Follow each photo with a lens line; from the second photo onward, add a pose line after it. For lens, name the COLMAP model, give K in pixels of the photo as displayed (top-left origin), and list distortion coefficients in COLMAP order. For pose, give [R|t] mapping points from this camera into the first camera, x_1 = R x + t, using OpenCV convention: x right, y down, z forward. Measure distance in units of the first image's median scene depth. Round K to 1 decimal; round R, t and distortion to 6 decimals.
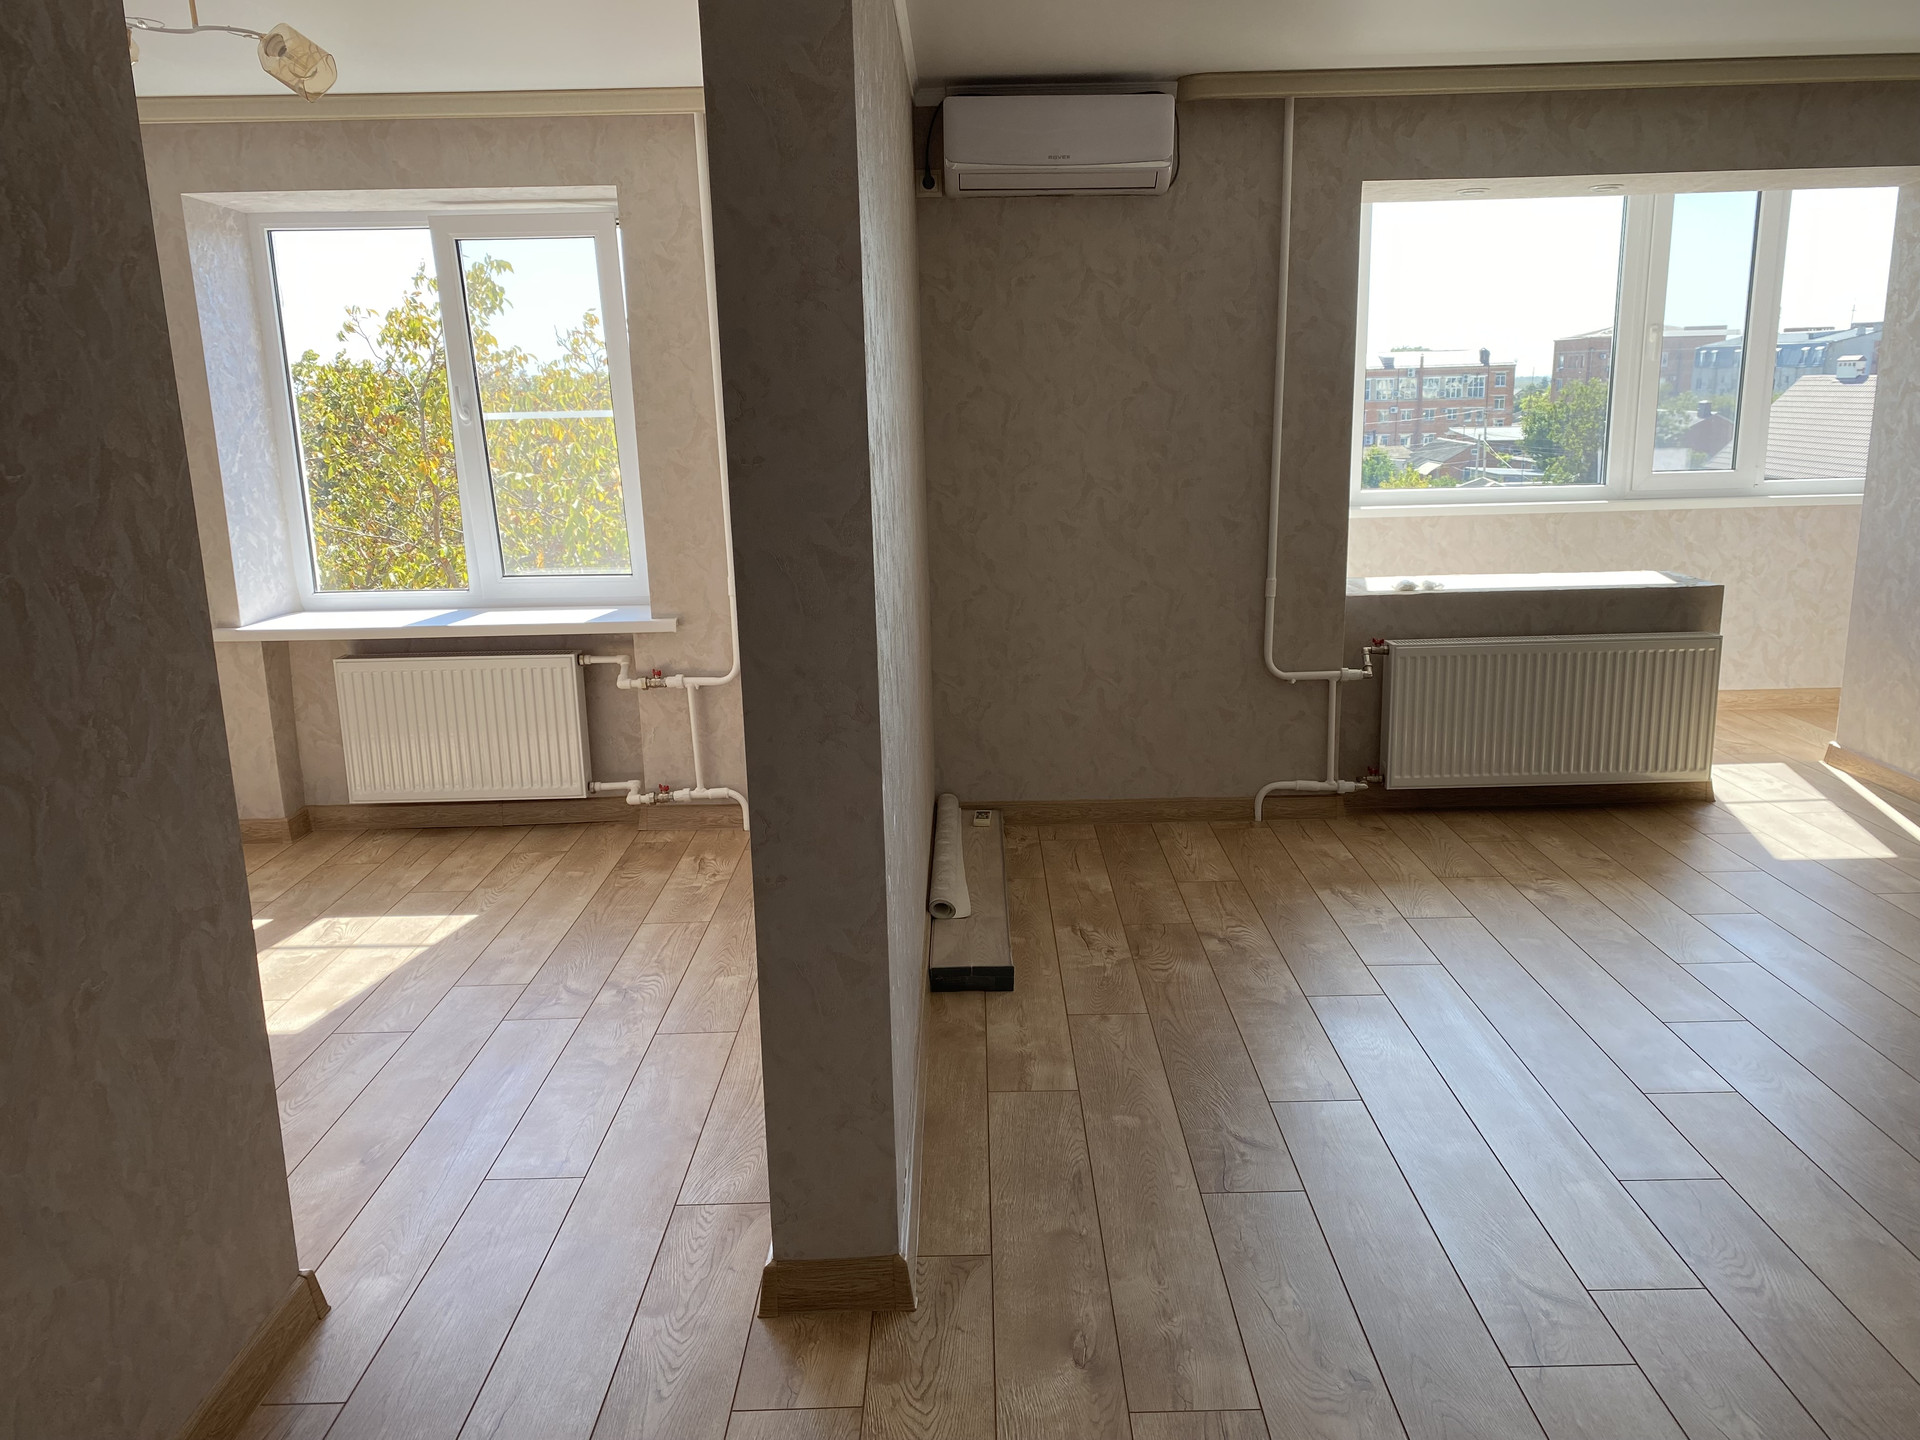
lens RADIAL K [[1462.2, 0, 970.6], [0, 1462.2, 714.2], [0, 0, 1]] dist [0.070501, -0.113764]
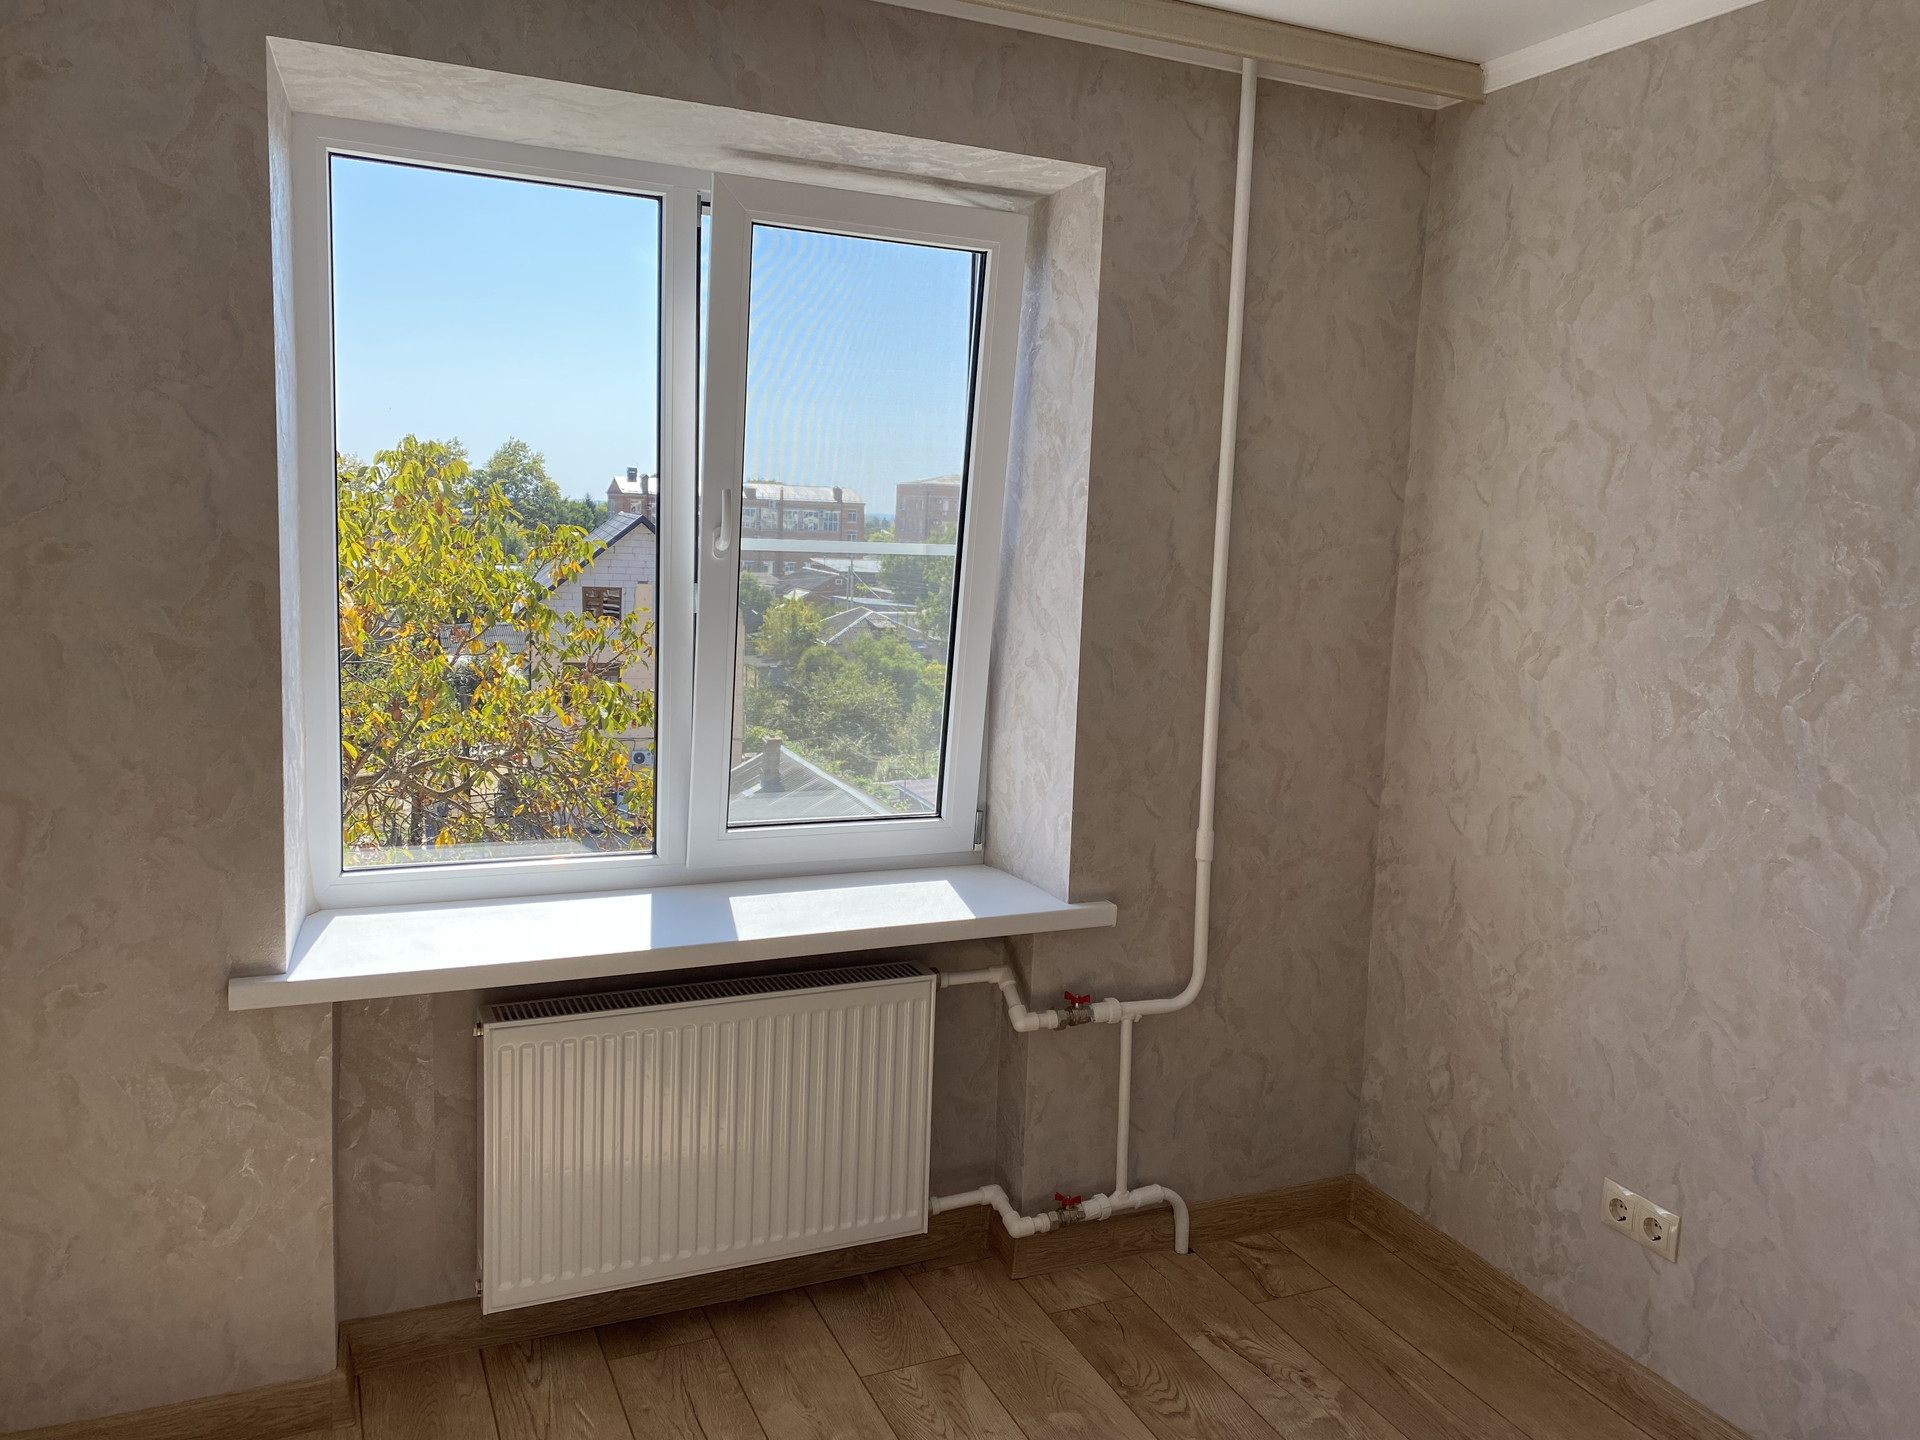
lens RADIAL K [[1460.4, 0, 966.8], [0, 1460.4, 713.7], [0, 0, 1]] dist [0.089243, -0.107157]
pose [[0.907875, 0.003505, 0.419226, -0.489711], [0.030090, 0.996841, -0.073498, -0.098091], [-0.418160, 0.079341, 0.904902, 0.481218]]
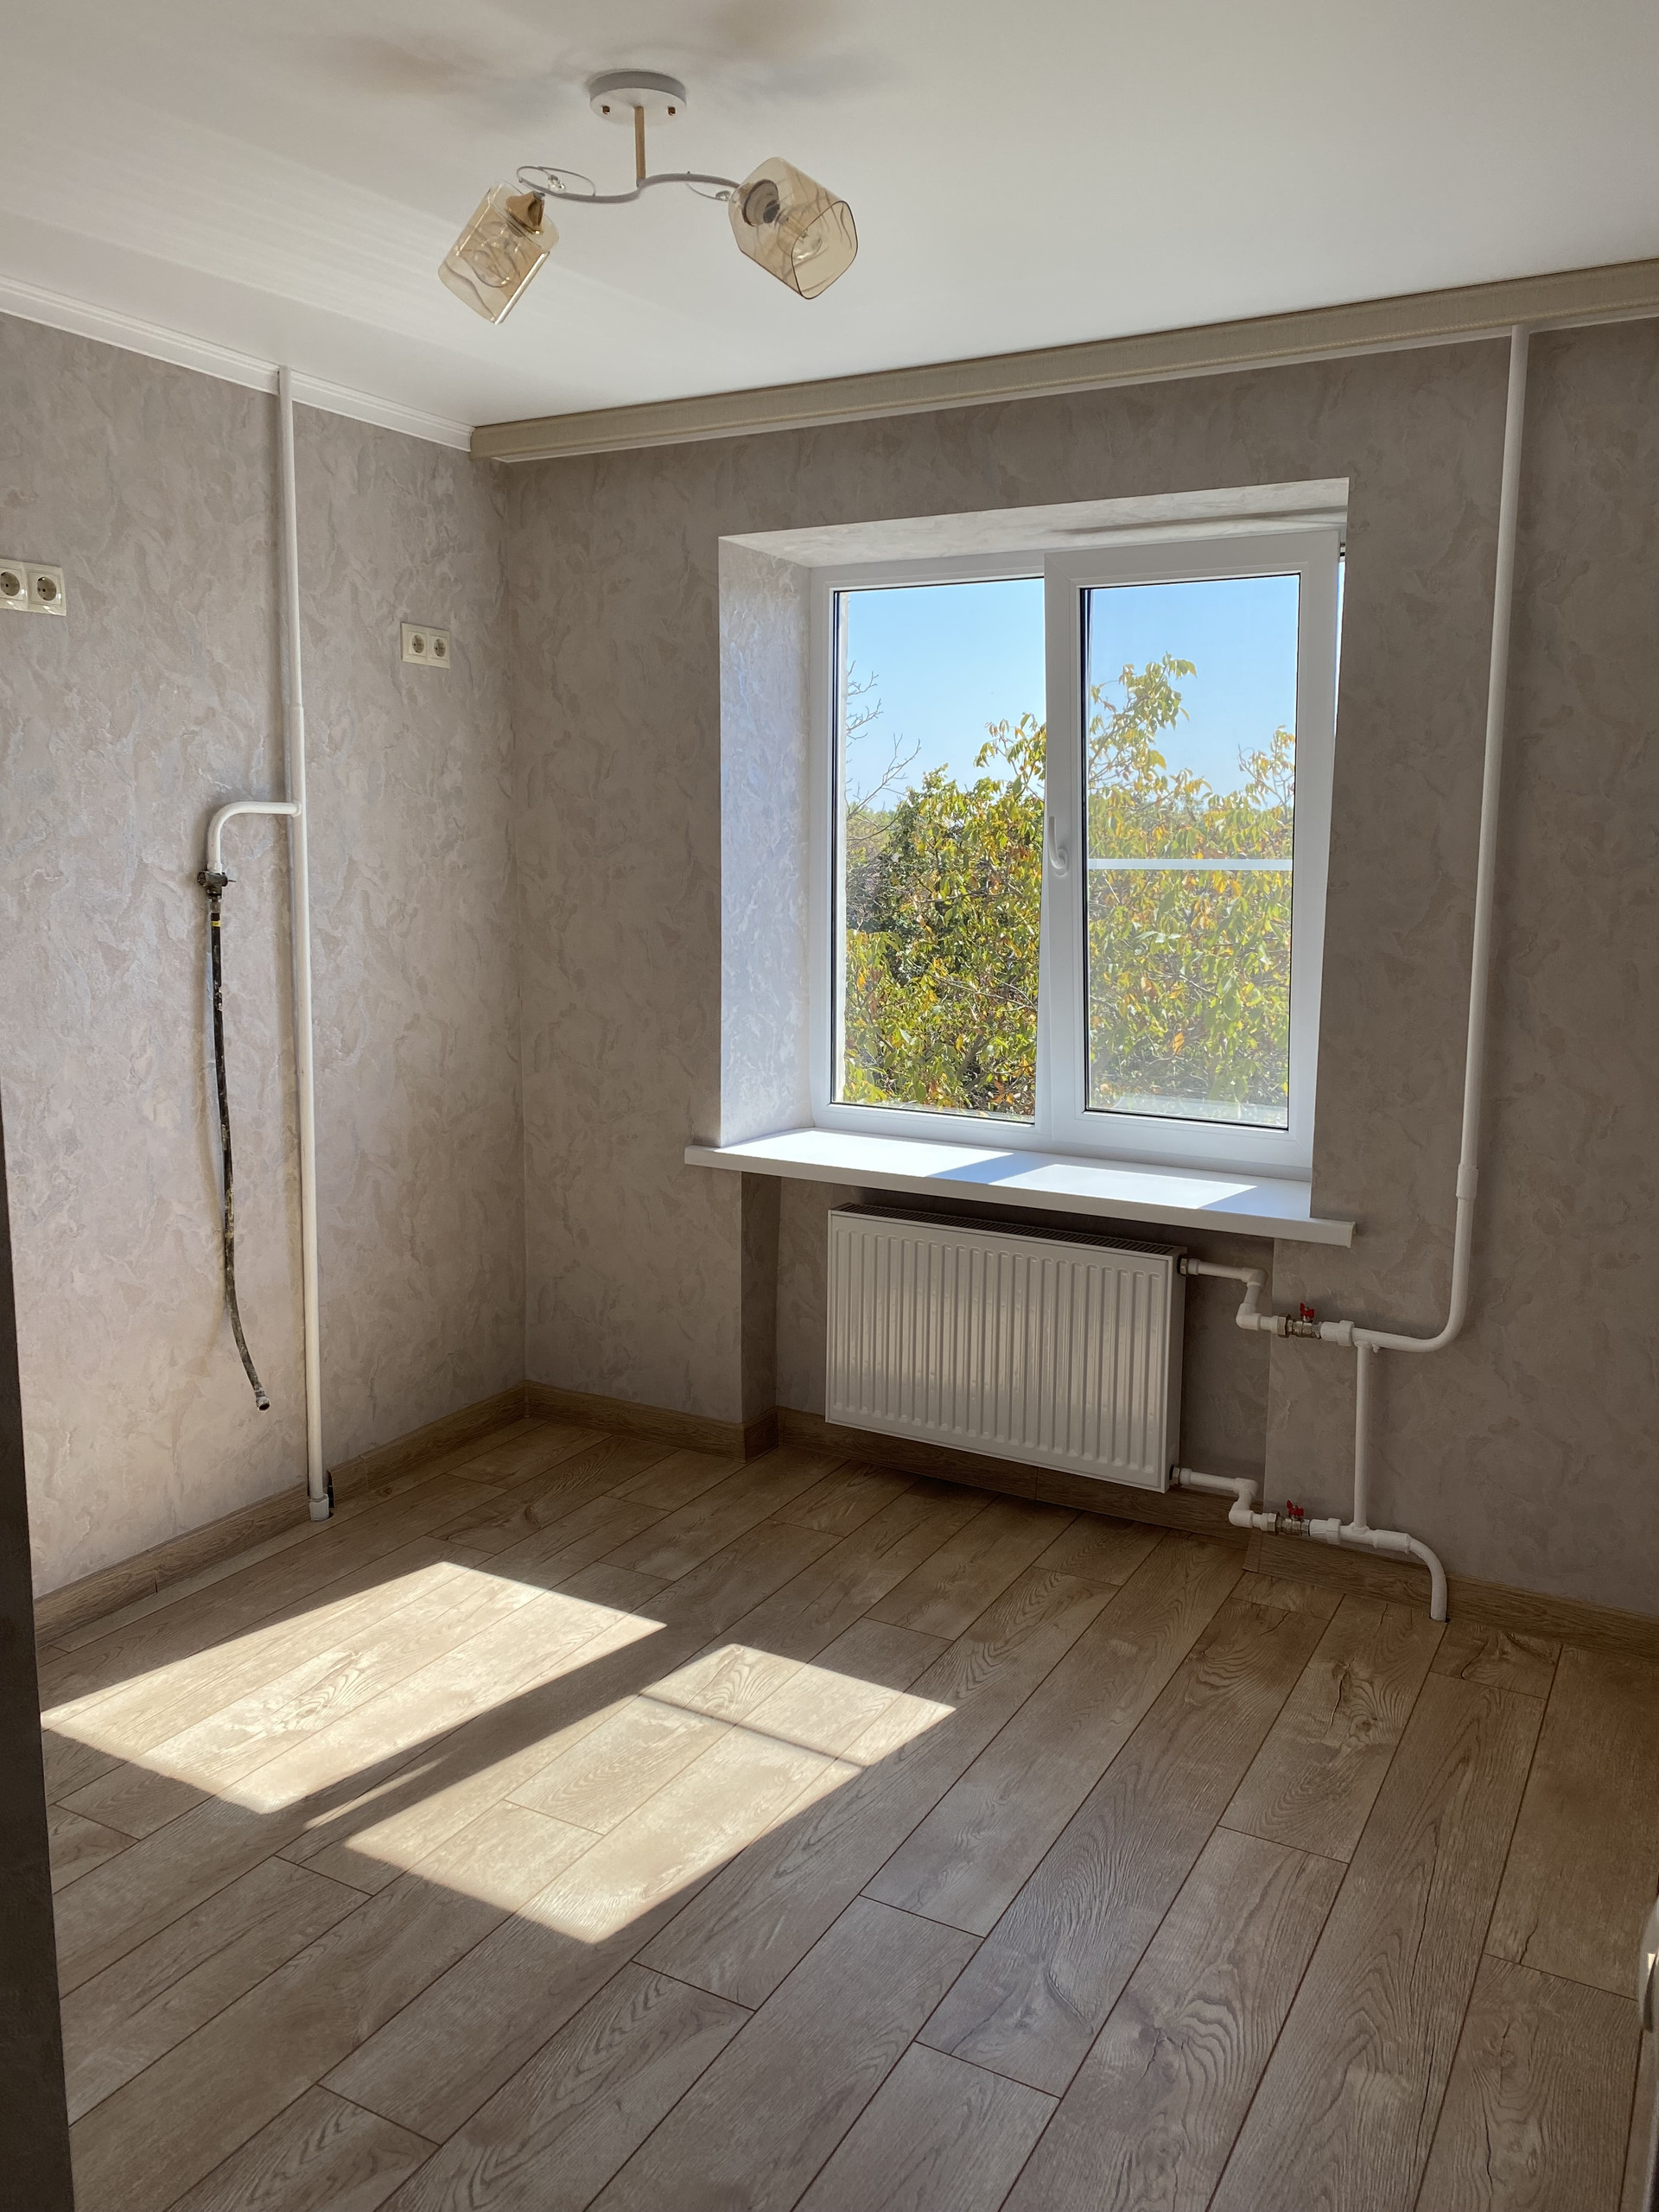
lens RADIAL K [[1649.7, 0, 833.1], [0, 1649.7, 1100.5], [0, 0, 1]] dist [0.087493, -0.168825]
pose [[0.873205, 0.108501, -0.475122, -0.074329], [-0.133512, 0.990863, -0.019099, -0.072608], [0.468709, 0.080112, 0.879712, 0.326984]]
